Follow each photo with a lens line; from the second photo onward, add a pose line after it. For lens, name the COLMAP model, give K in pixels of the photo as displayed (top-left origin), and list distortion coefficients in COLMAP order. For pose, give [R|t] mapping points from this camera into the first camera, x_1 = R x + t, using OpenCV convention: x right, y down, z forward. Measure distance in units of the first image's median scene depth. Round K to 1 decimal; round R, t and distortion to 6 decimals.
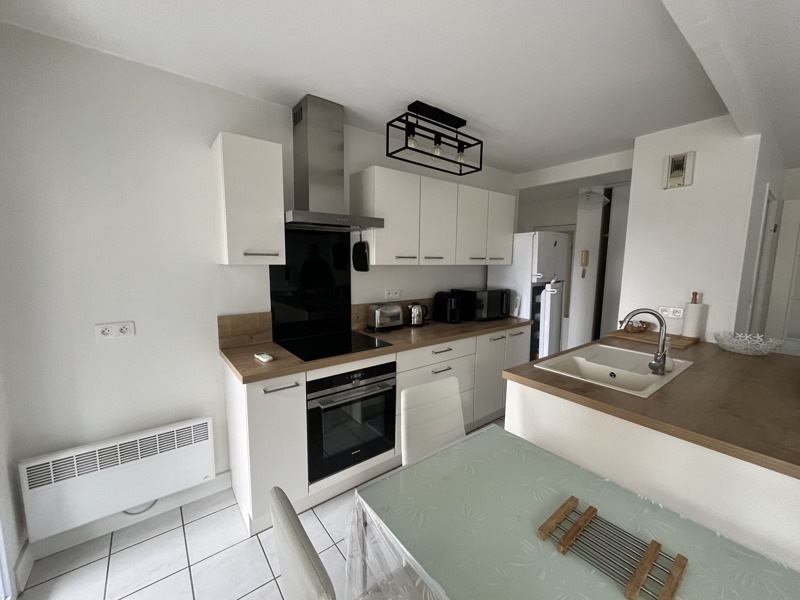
lens RADIAL K [[325.3, 0, 399.5], [0, 325.3, 298.2], [0, 0, 1]] dist [-0.002849, -0.000457]
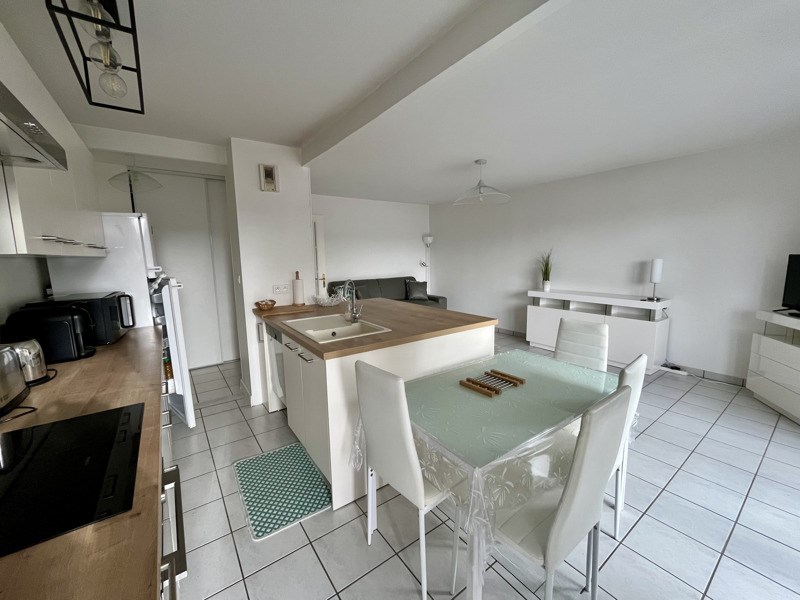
lens RADIAL K [[325.3, 0, 399.3], [0, 325.3, 297.9], [0, 0, 1]] dist [-0.002849, -0.000457]
pose [[0.036960, -0.142908, 0.989046, -0.469424], [0.135132, 0.981346, 0.136746, -0.038618], [-0.990138, 0.128598, 0.055582, 0.499341]]
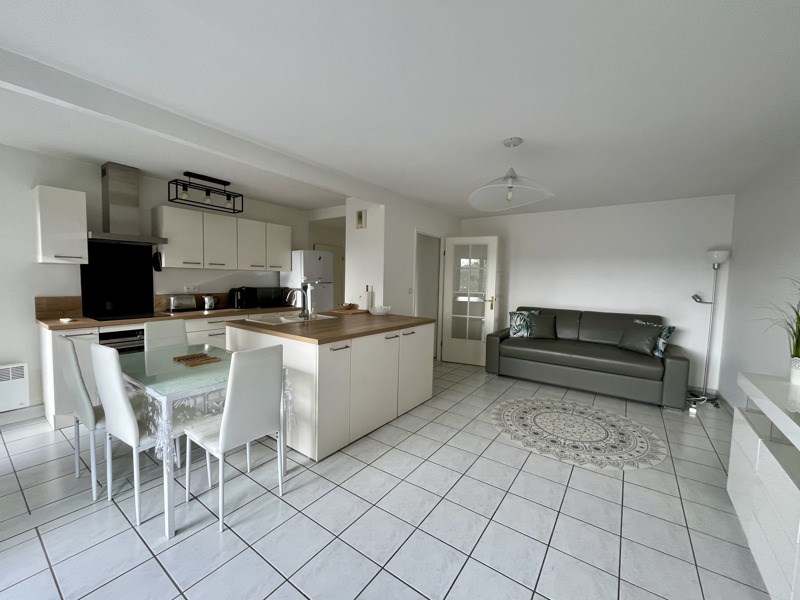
lens RADIAL K [[325.3, 0, 400.4], [0, 325.3, 299.0], [0, 0, 1]] dist [-0.002849, -0.000457]
pose [[0.958063, -0.006843, 0.286475, 0.563553], [0.021570, 0.998601, -0.048282, 0.152487], [-0.285744, 0.052437, 0.956870, -0.819815]]
